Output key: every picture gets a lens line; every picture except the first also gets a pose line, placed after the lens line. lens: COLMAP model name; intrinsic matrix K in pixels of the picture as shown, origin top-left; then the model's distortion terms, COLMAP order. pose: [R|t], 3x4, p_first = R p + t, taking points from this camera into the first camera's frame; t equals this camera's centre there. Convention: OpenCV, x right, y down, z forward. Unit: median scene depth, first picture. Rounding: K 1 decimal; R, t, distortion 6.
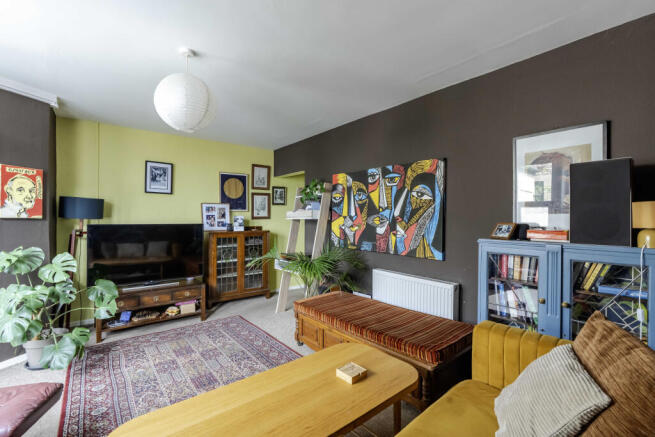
lens RADIAL K [[305.0, 0, 322.5], [0, 305.0, 218.4], [0, 0, 1]] dist [-0.000316, 0.000639]
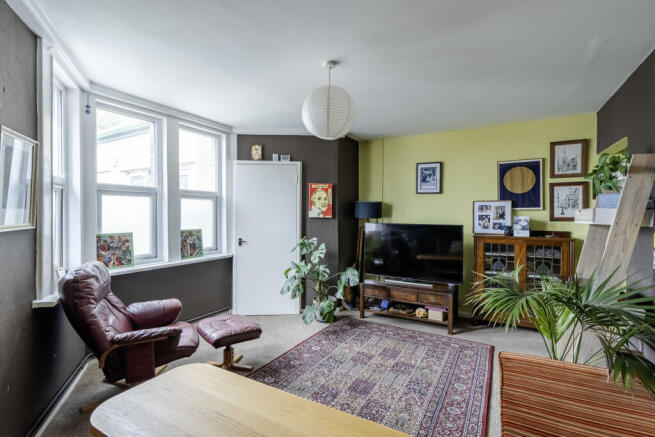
lens RADIAL K [[305.0, 0, 323.5], [0, 305.0, 213.5], [0, 0, 1]] dist [-0.000316, 0.000639]
pose [[0.361721, 0.001899, -0.932284, 0.286996], [-0.005802, 0.999983, -0.000214, -0.013930], [0.932268, 0.005486, 0.361726, 0.317349]]
